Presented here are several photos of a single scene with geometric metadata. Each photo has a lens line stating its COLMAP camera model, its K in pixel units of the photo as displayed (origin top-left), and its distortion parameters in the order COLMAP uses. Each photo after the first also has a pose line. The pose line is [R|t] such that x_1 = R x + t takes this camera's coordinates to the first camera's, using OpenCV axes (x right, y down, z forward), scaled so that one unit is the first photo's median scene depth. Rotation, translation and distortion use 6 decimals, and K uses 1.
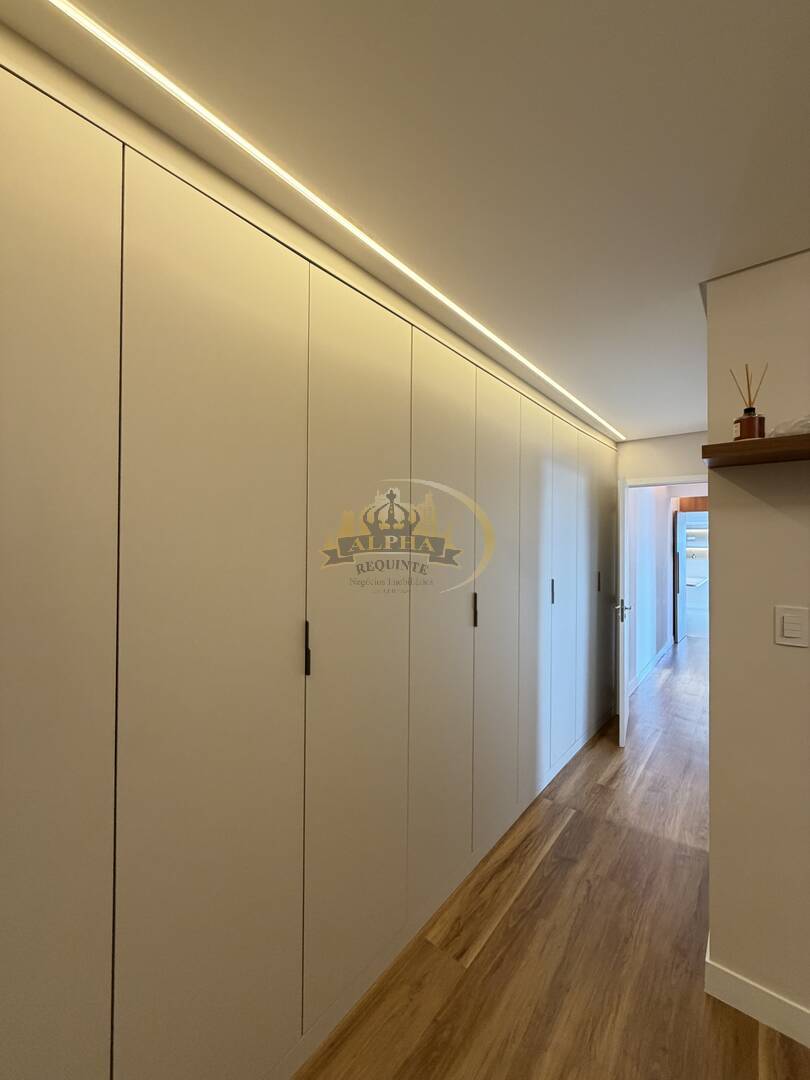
lens RADIAL K [[433.0, 0, 408.7], [0, 433.0, 545.3], [0, 0, 1]] dist [0.002087, -0.000278]
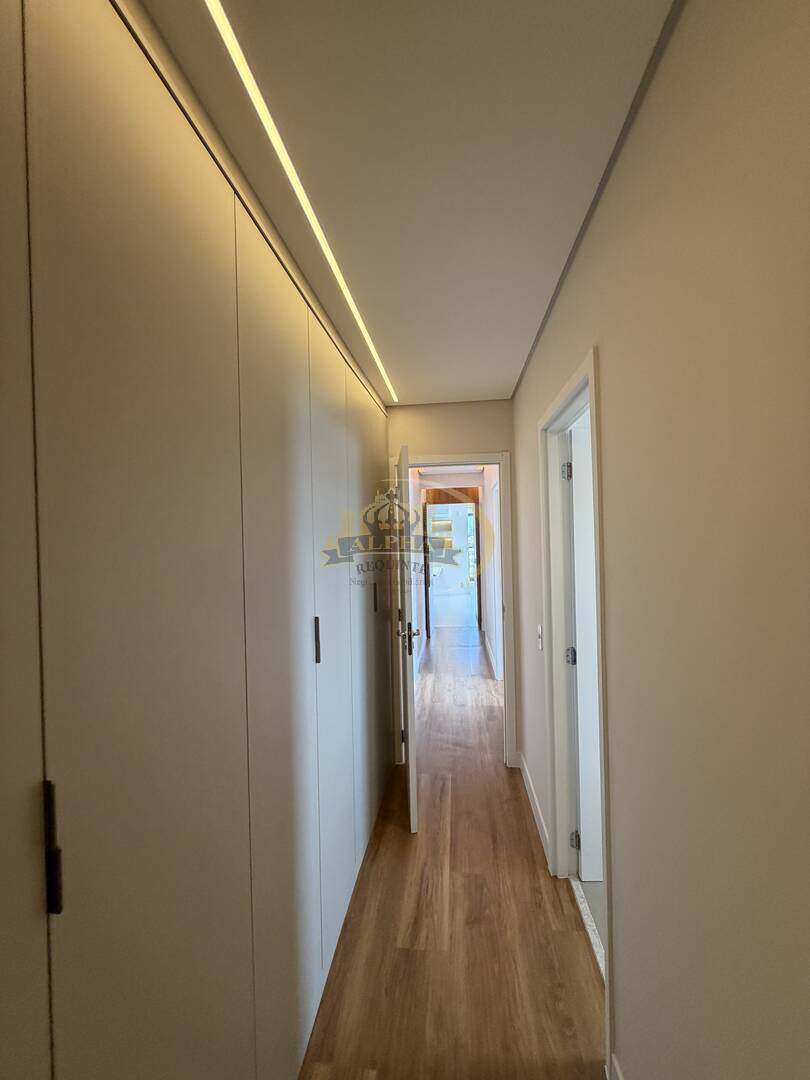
lens RADIAL K [[433.0, 0, 406.2], [0, 433.0, 539.1], [0, 0, 1]] dist [0.002087, -0.000278]
pose [[0.845619, -0.028277, 0.533037, 0.122061], [0.027028, 0.999583, 0.010149, -0.016511], [-0.533102, 0.005825, 0.846031, 0.415727]]
